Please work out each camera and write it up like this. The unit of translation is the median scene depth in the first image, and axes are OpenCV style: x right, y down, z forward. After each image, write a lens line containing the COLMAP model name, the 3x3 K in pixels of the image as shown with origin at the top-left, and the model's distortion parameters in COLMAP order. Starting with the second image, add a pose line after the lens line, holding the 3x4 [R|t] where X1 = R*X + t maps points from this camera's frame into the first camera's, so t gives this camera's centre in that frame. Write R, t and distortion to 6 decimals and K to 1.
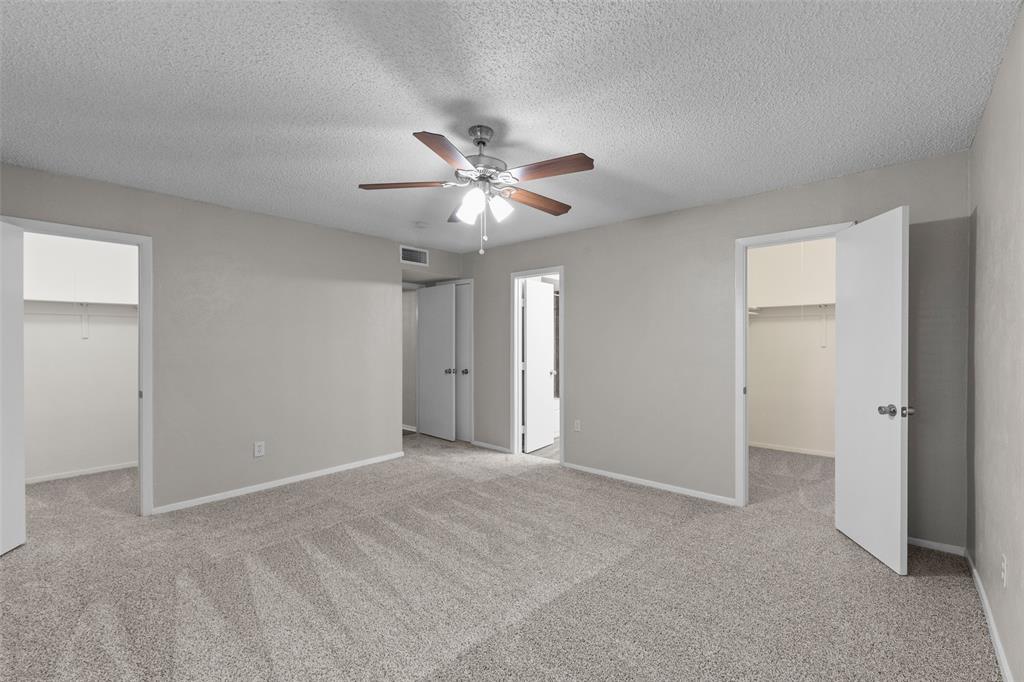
lens RADIAL K [[435.5, 0, 512.0], [0, 435.5, 341.0], [0, 0, 1]] dist [0.000635, 0.000104]
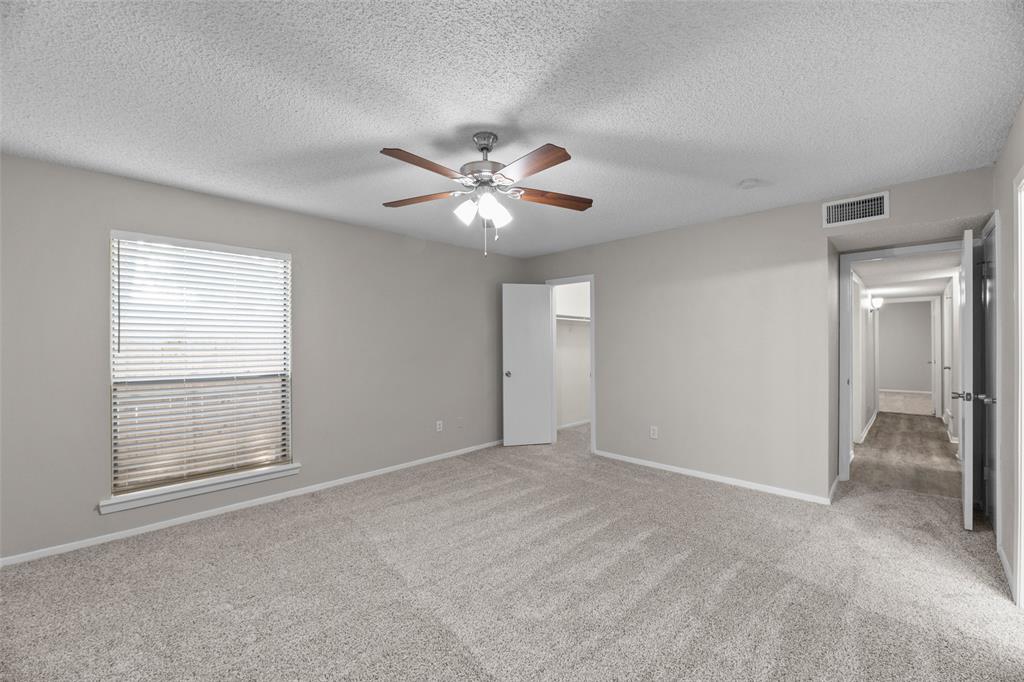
lens RADIAL K [[401.1, 0, 509.2], [0, 401.1, 347.0], [0, 0, 1]] dist [-0.001152, -0.000370]
pose [[-0.048875, 0.016722, -0.998665, 0.612954], [0.007845, 0.999835, 0.016357, -0.006163], [0.998774, -0.007035, -0.048998, 0.777005]]
